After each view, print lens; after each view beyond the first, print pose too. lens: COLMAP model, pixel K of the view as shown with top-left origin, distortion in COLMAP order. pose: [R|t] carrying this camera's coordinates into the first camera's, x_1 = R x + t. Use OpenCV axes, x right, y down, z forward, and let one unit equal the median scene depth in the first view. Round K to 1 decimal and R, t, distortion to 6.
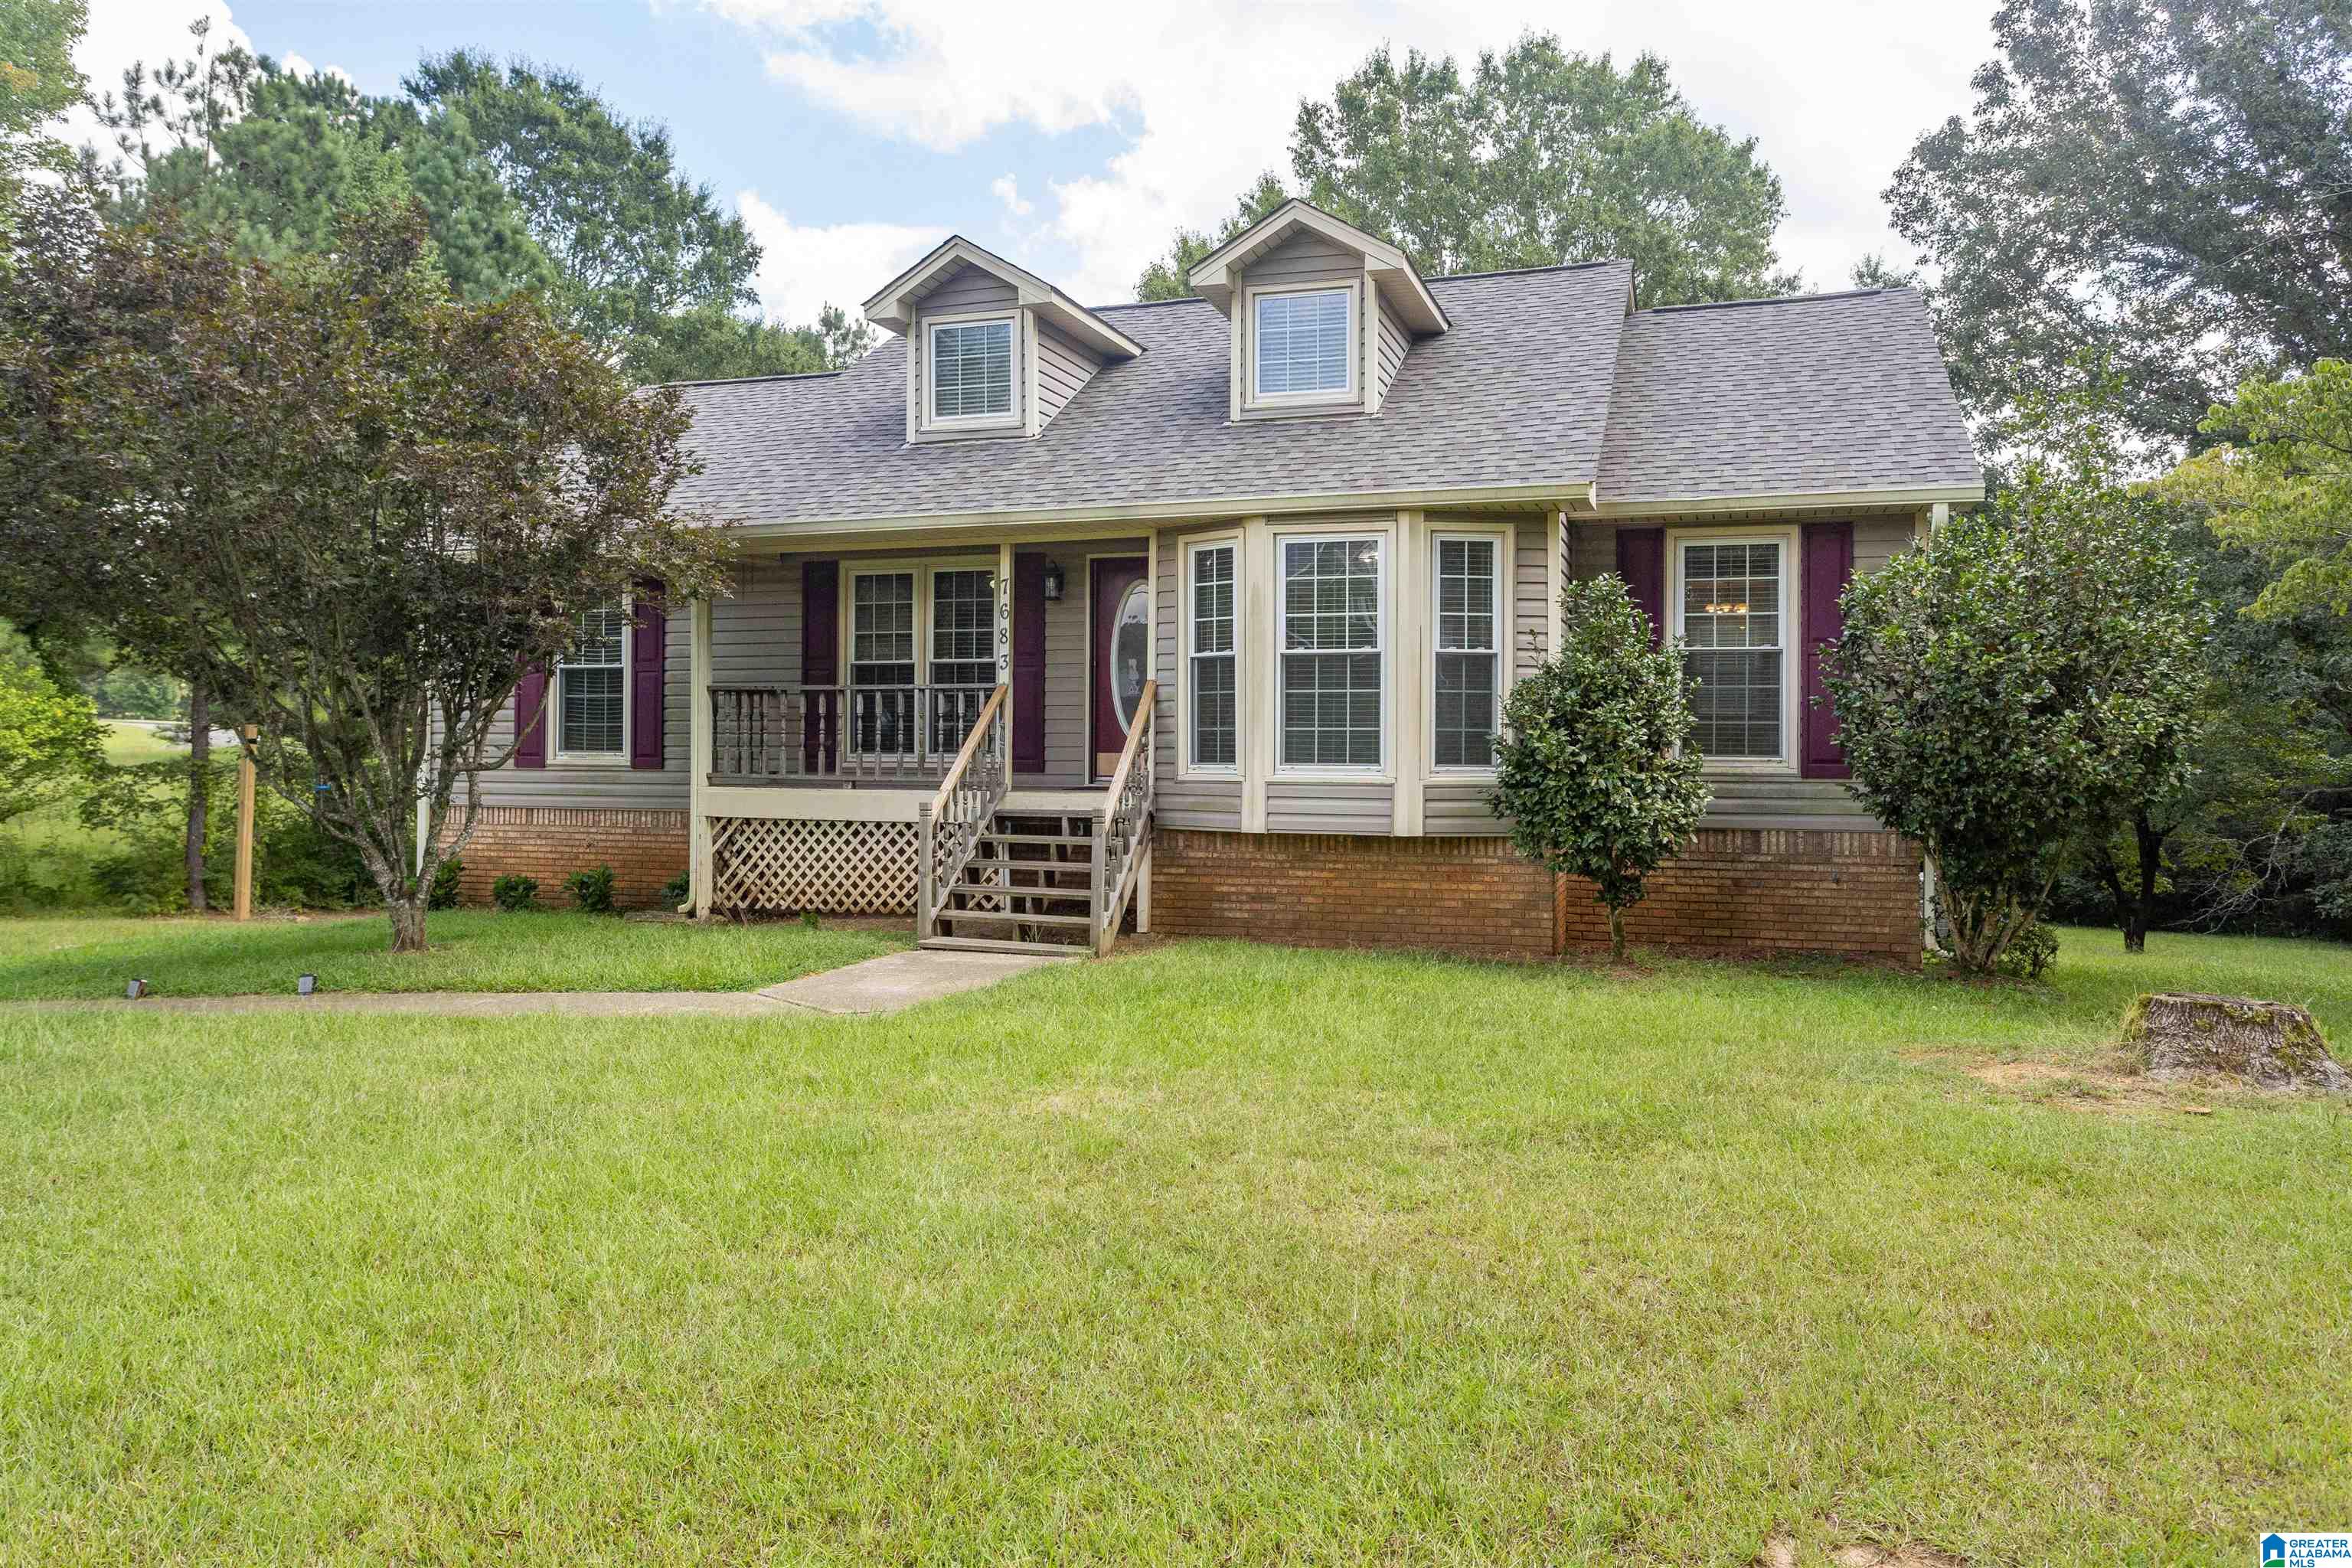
lens RADIAL K [[1713.4, 0, 1176.2], [0, 1713.4, 789.0], [0, 0, 1]] dist [0.013759, -0.006397]
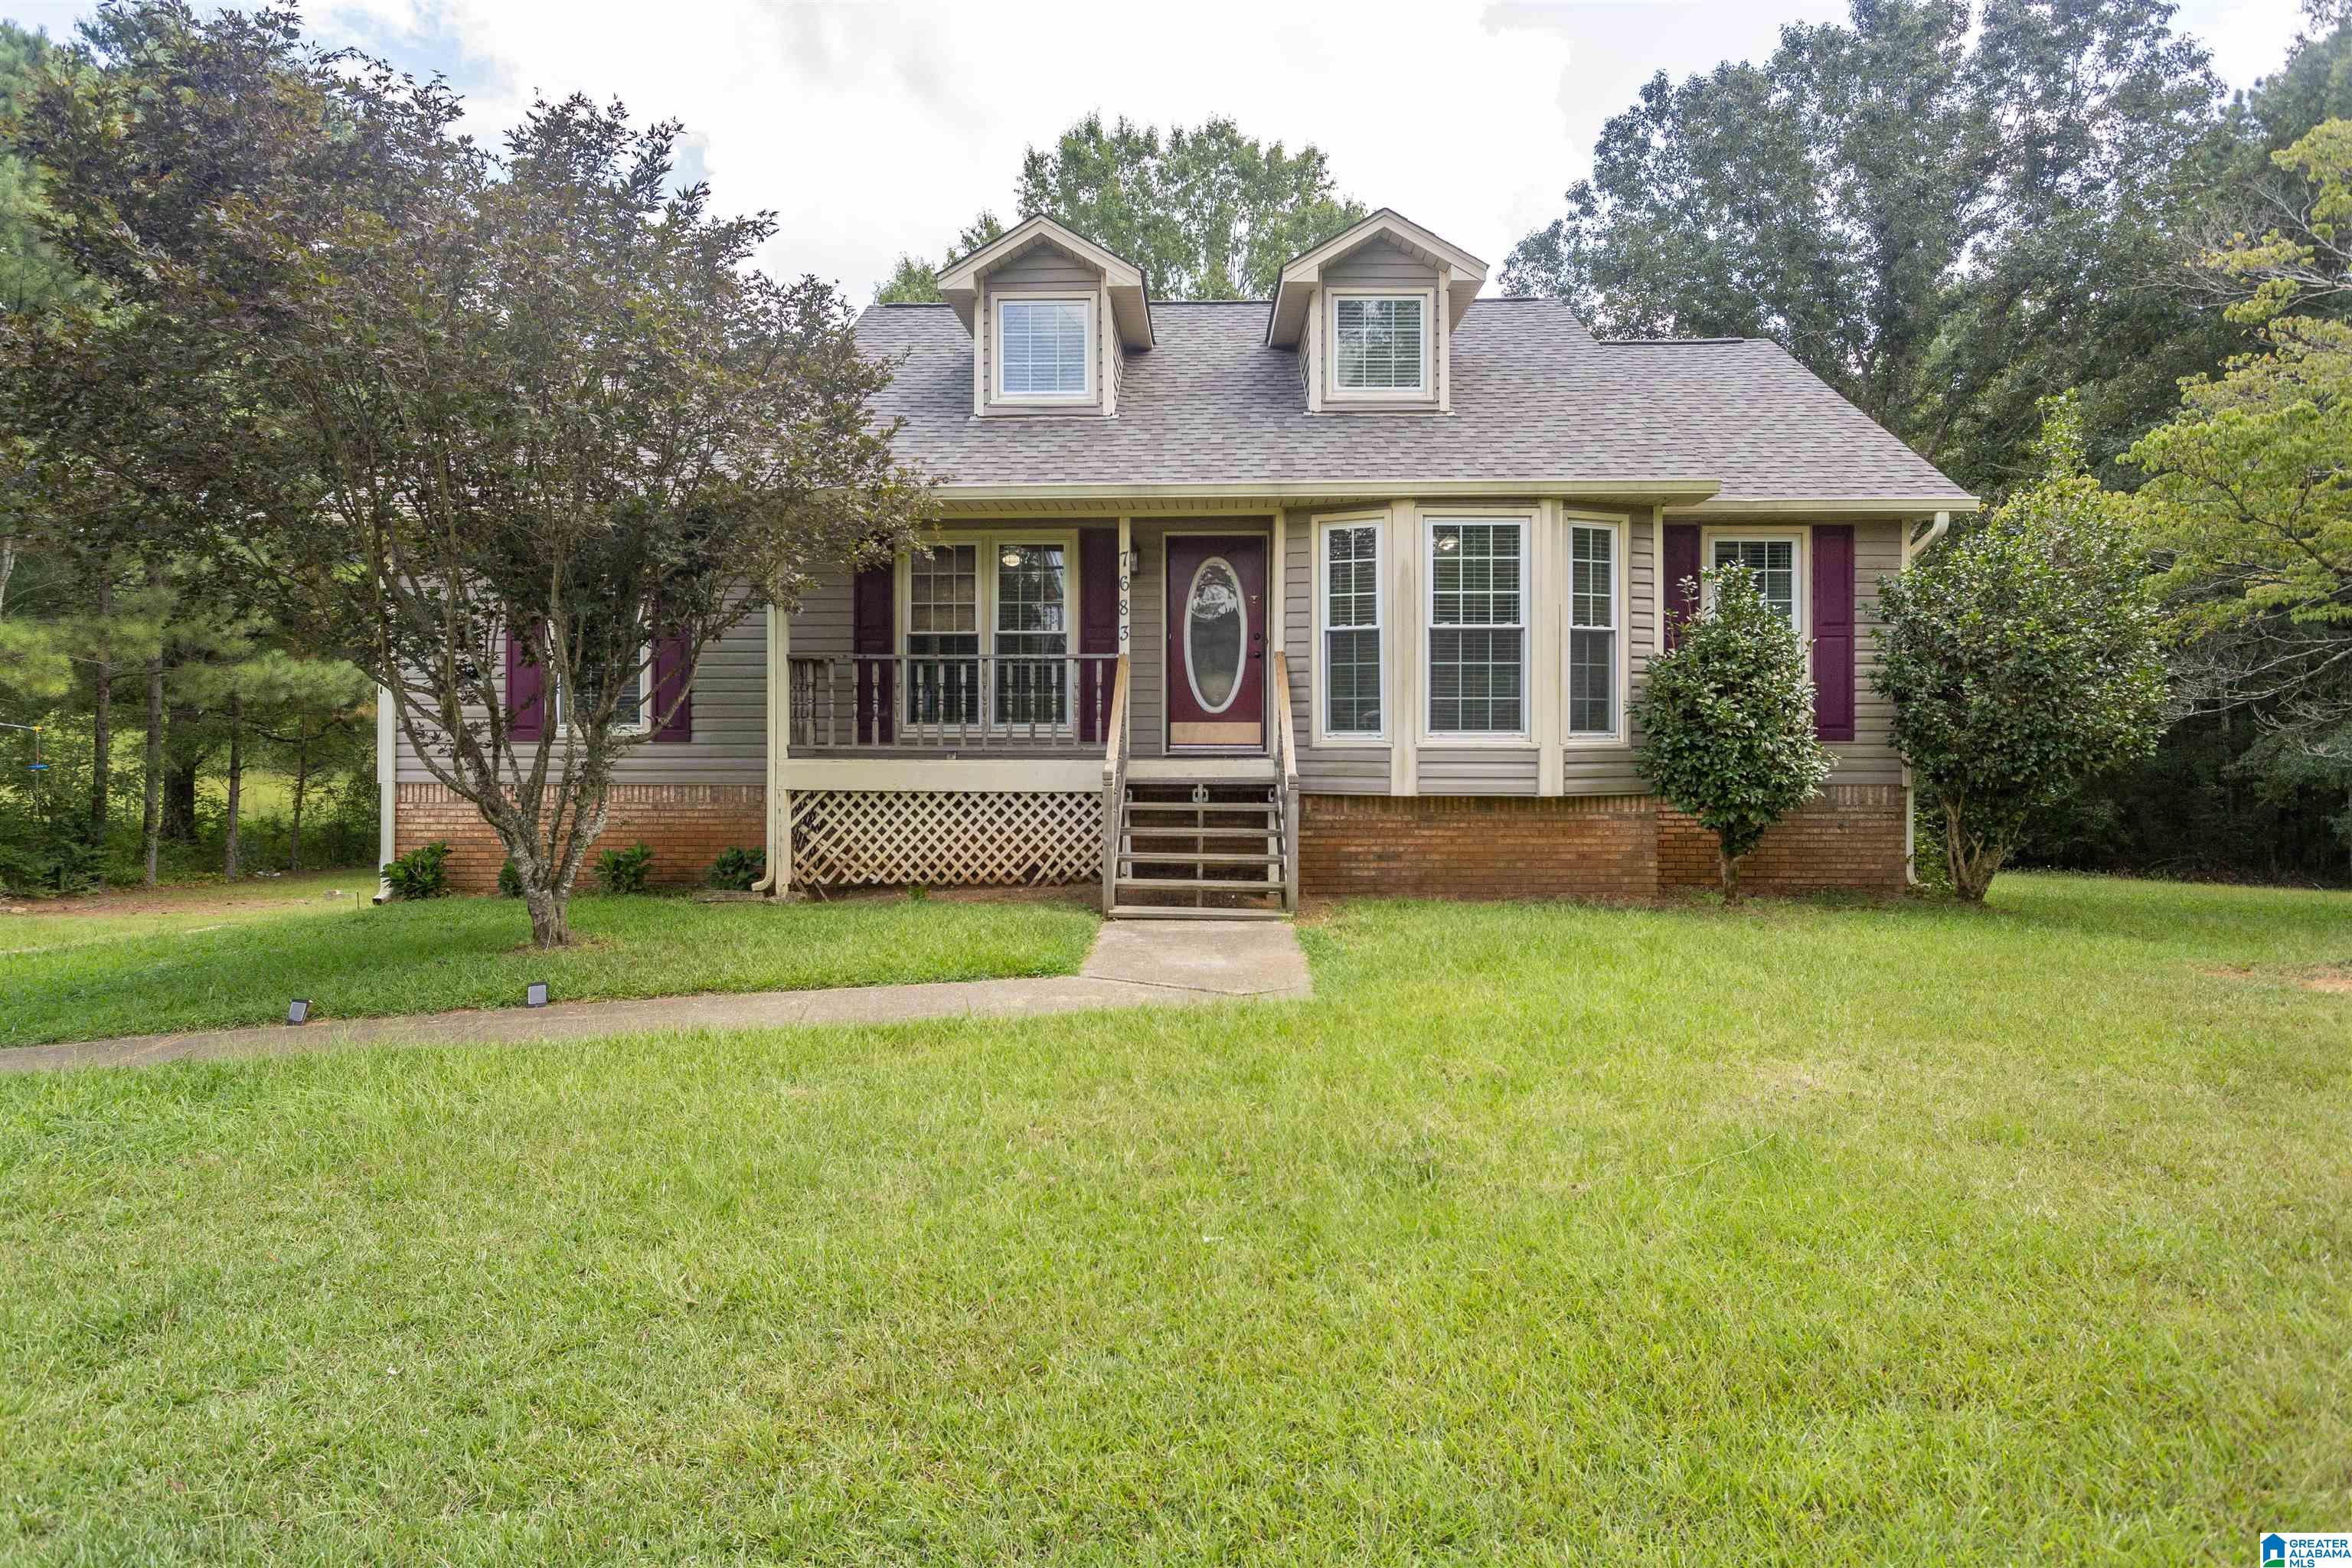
lens RADIAL K [[1443.2, 0, 1185.7], [0, 1443.2, 748.8], [0, 0, 1]] dist [-0.002601, 0.001047]
pose [[0.953441, -0.009788, 0.301421, -0.325090], [0.011208, 0.999933, -0.002982, -0.002313], [-0.301371, 0.006222, 0.953487, 0.171753]]
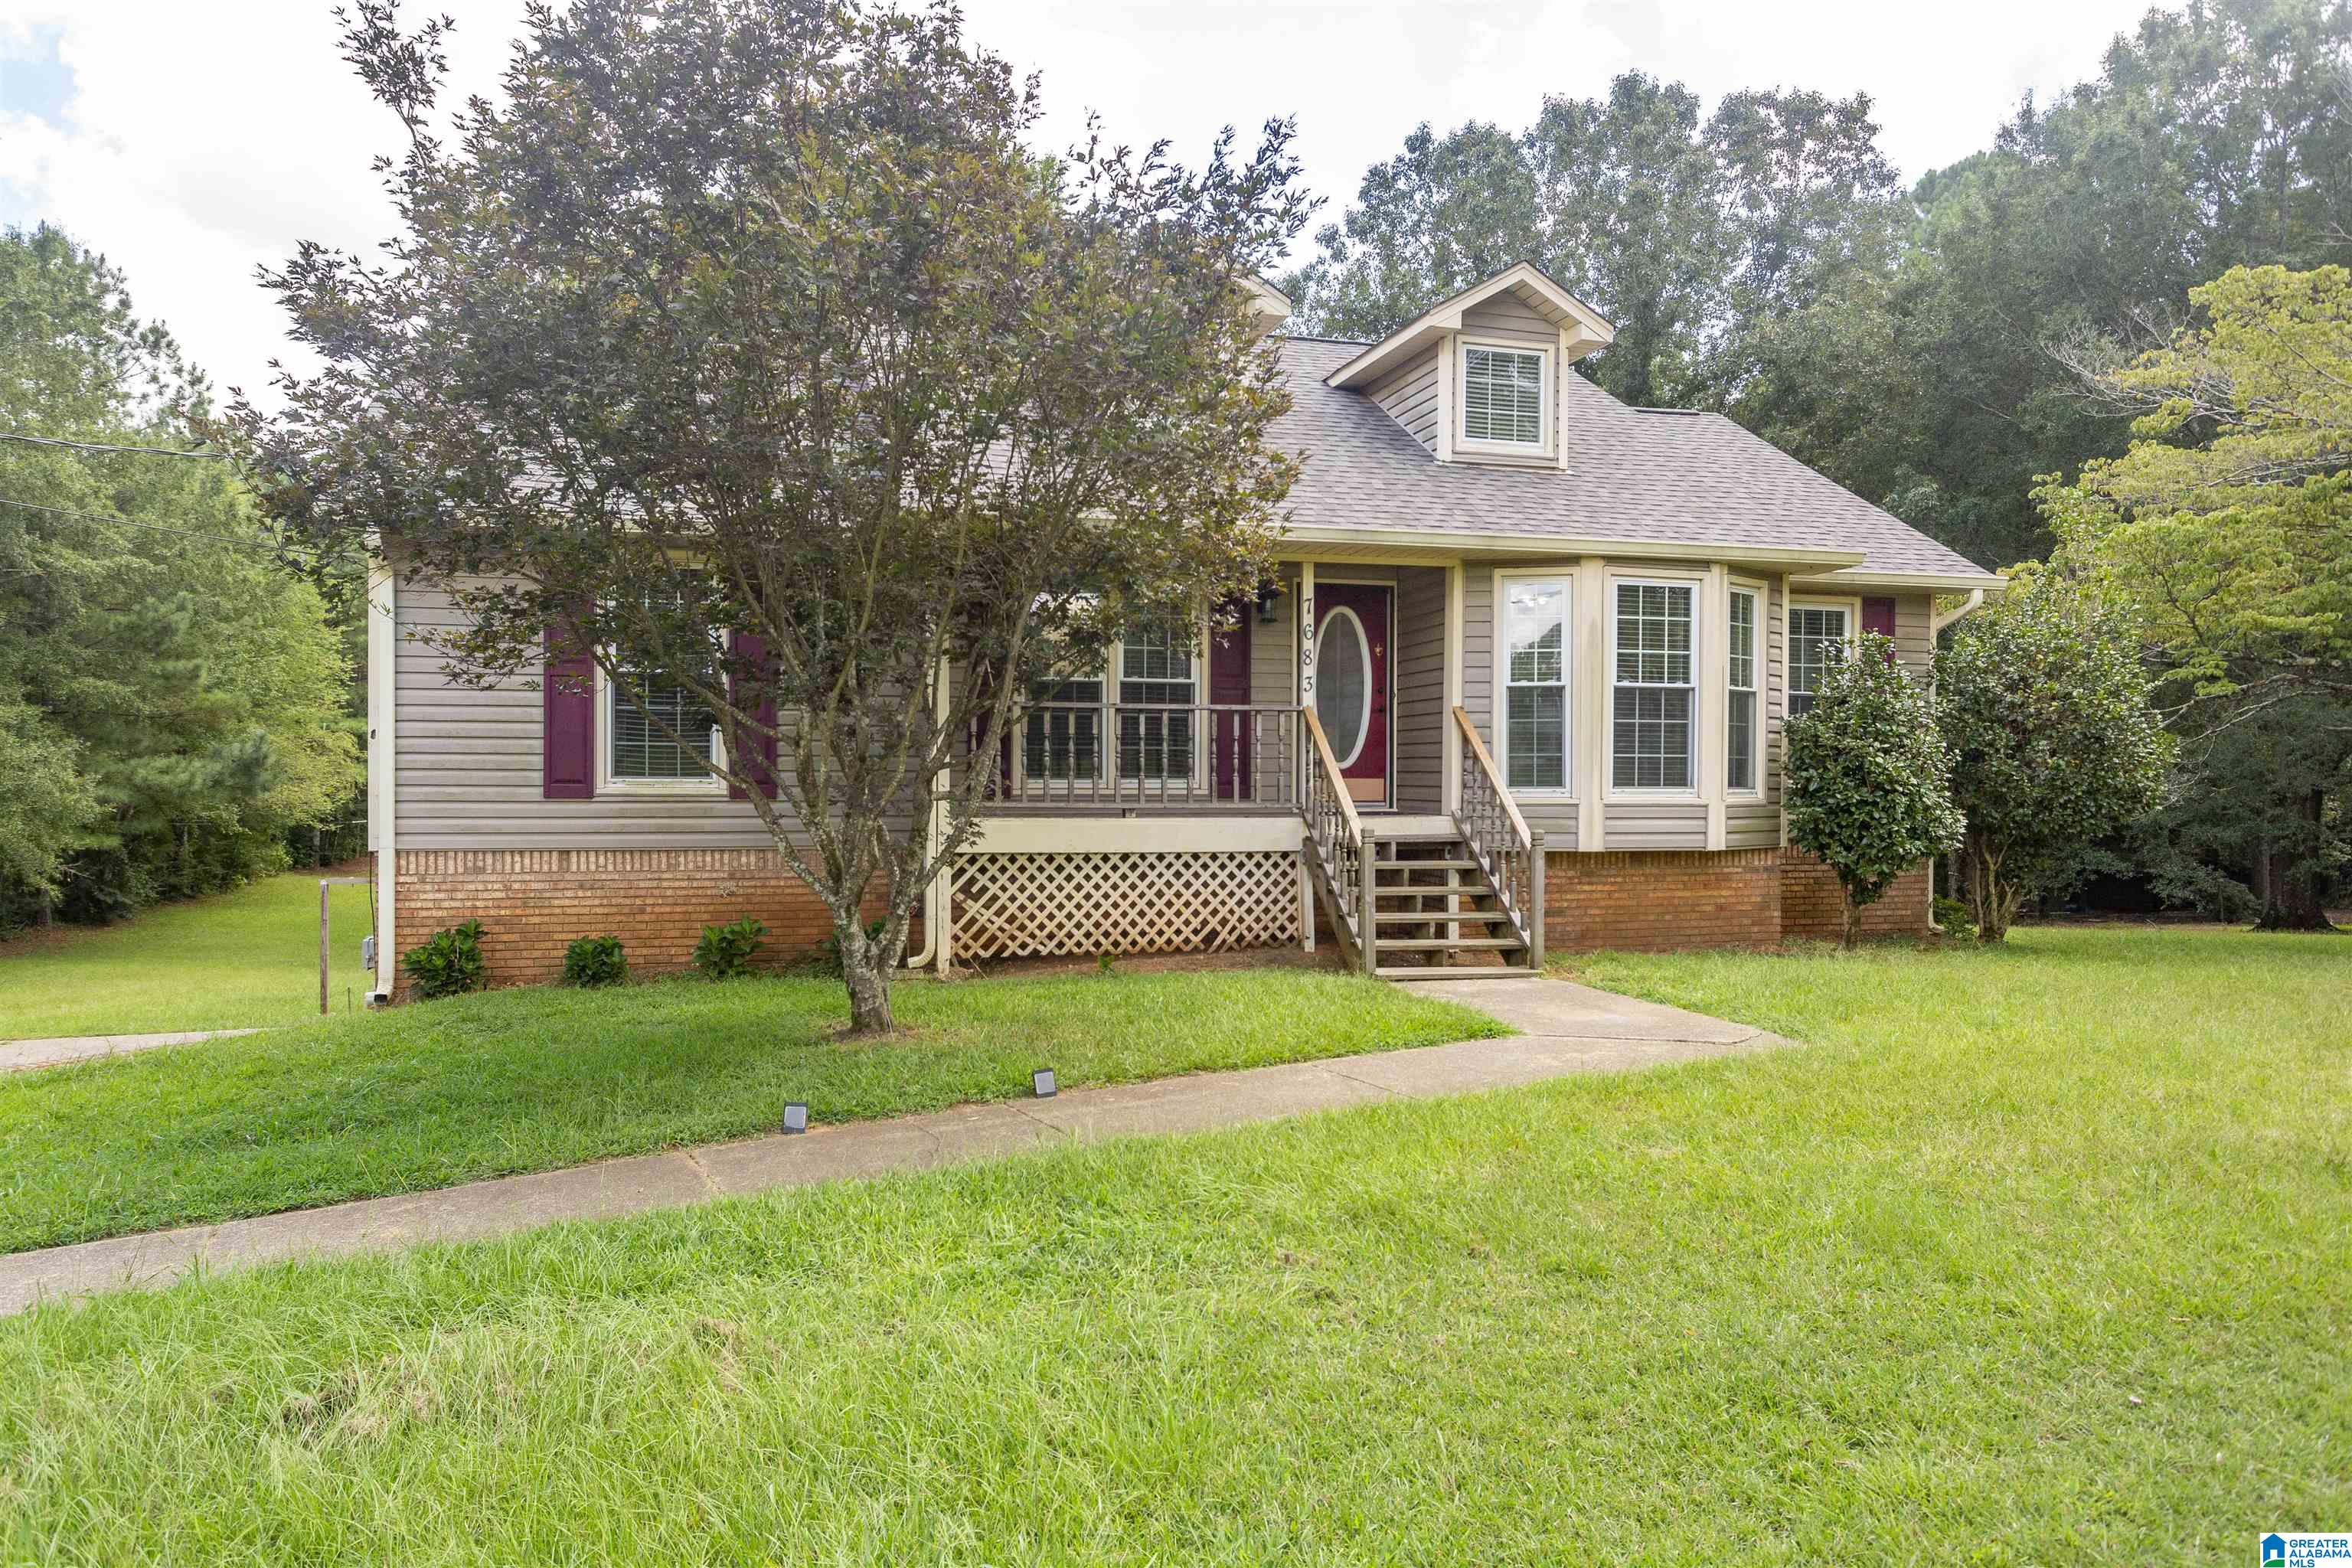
lens RADIAL K [[1567.0, 0, 1189.6], [0, 1567.0, 832.7], [0, 0, 1]] dist [0.000855, 0.001050]
pose [[0.817754, -0.021207, 0.575177, -0.667166], [0.014241, 0.999761, 0.016614, -0.005753], [-0.575392, -0.005395, 0.817860, 0.313936]]
